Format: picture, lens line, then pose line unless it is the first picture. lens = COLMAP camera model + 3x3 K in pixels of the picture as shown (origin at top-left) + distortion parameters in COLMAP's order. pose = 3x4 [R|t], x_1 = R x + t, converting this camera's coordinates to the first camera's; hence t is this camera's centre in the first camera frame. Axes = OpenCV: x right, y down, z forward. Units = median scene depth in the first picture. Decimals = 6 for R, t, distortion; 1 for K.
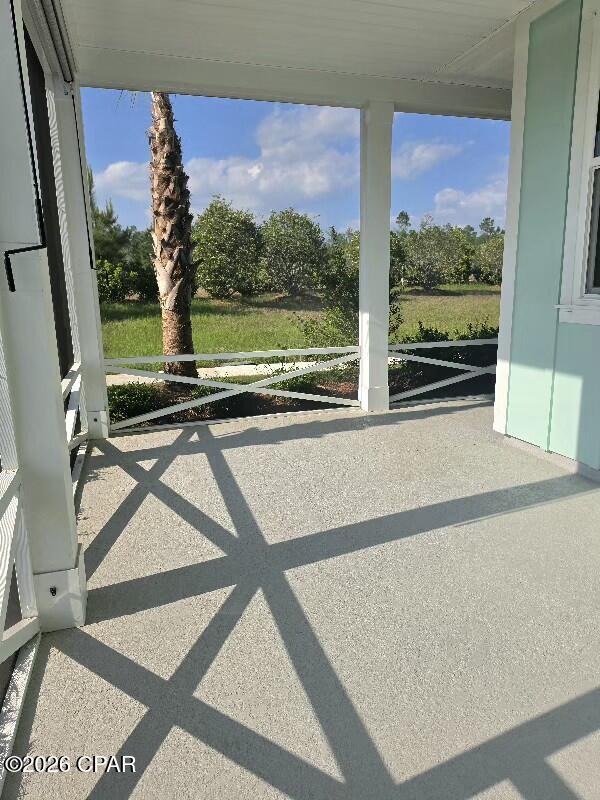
lens RADIAL K [[555.3, 0, 299.6], [0, 555.3, 394.6], [0, 0, 1]] dist [0.108072, -0.126794]
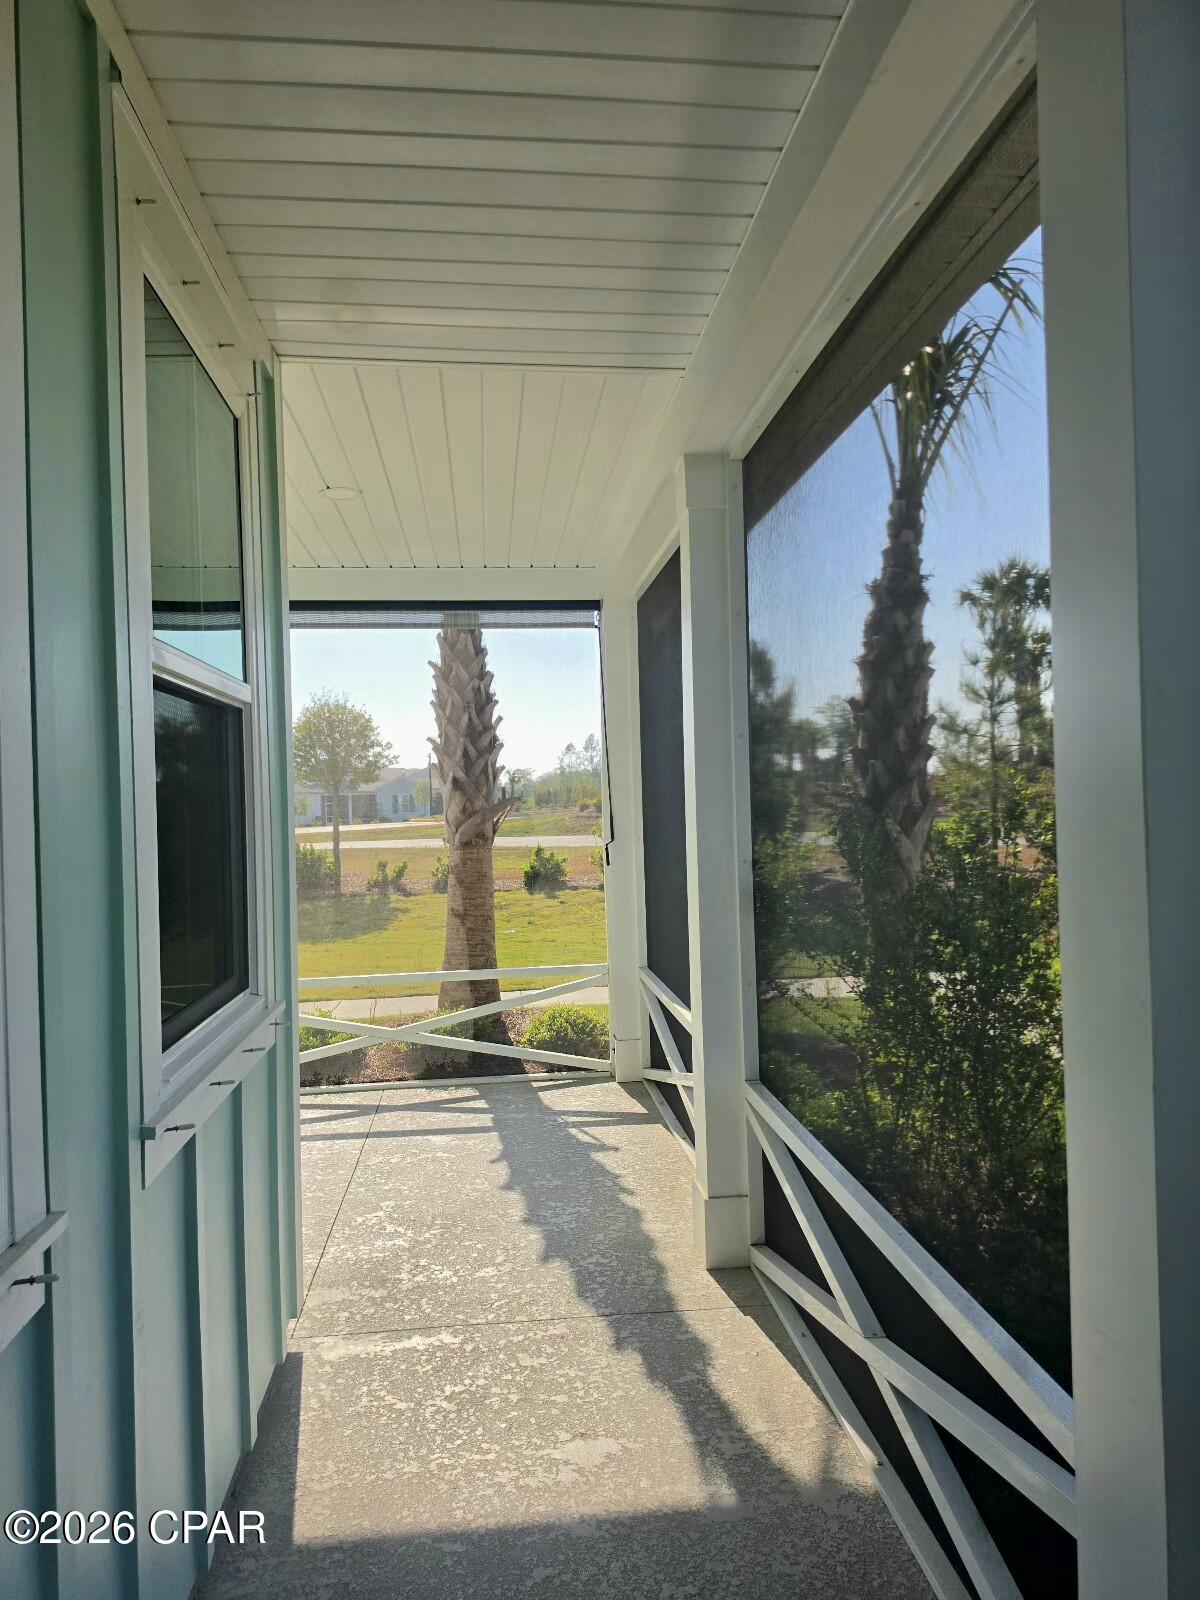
lens RADIAL K [[1110.5, 0, 599.2], [0, 1110.5, 789.3], [0, 0, 1]] dist [0.108072, -0.126794]
pose [[-0.191231, 0.016721, -0.981403, 1.044593], [-0.167873, 0.984566, 0.049485, -0.355690], [0.967083, 0.174214, -0.185473, 1.232621]]
